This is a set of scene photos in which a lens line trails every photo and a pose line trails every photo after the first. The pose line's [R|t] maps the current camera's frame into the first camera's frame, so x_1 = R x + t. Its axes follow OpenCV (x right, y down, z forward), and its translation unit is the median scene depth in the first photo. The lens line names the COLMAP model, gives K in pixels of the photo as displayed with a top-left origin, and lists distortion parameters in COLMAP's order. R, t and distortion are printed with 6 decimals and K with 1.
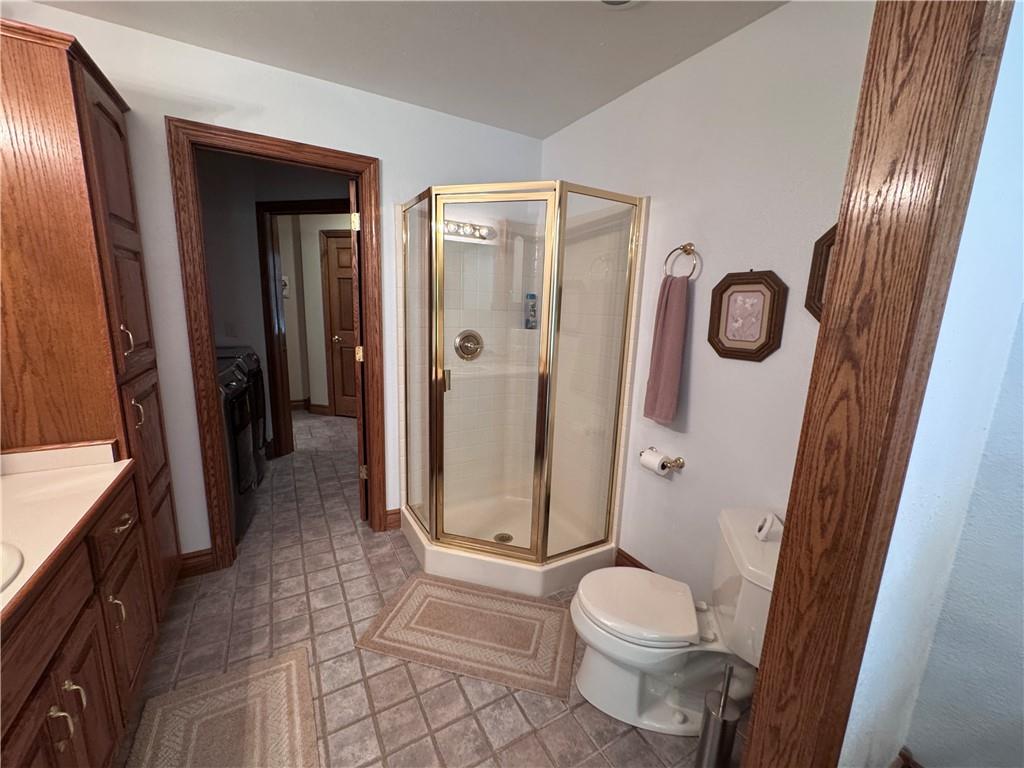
lens RADIAL K [[410.8, 0, 509.0], [0, 410.8, 383.5], [0, 0, 1]] dist [-0.002645, -0.000311]
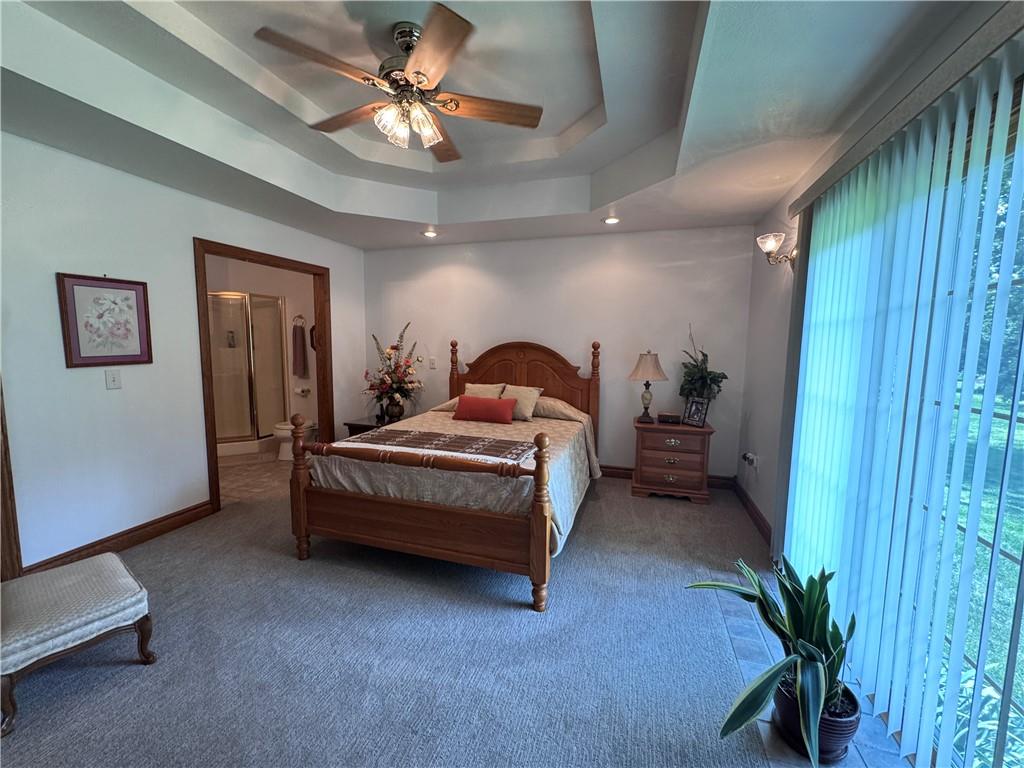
lens RADIAL K [[410.8, 0, 508.5], [0, 410.8, 385.4], [0, 0, 1]] dist [-0.002645, -0.000311]
pose [[0.736529, -0.094908, 0.669714, -0.139027], [0.141978, 0.989742, -0.015881, 0.121272], [-0.661337, 0.106781, 0.742449, -0.607446]]
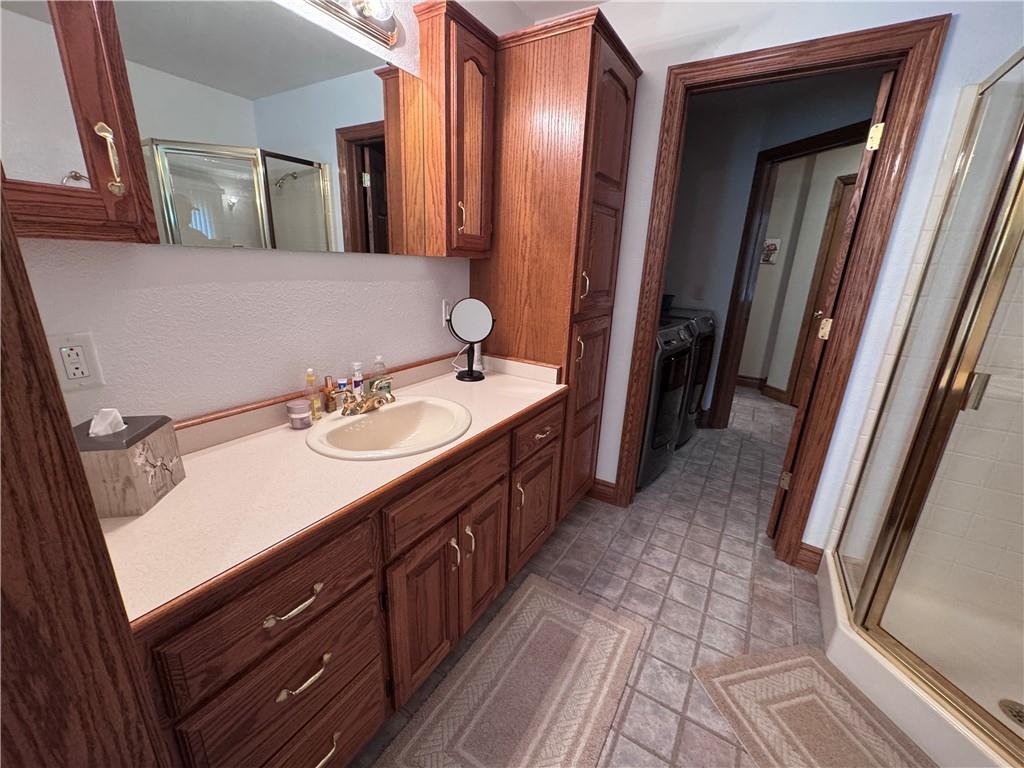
lens RADIAL K [[410.8, 0, 511.2], [0, 410.8, 383.3], [0, 0, 1]] dist [-0.002645, -0.000311]
pose [[0.478742, 0.236710, -0.845443, 0.013534], [-0.186772, 0.968385, 0.165370, 0.007892], [0.857859, 0.078735, 0.507817, 0.192175]]
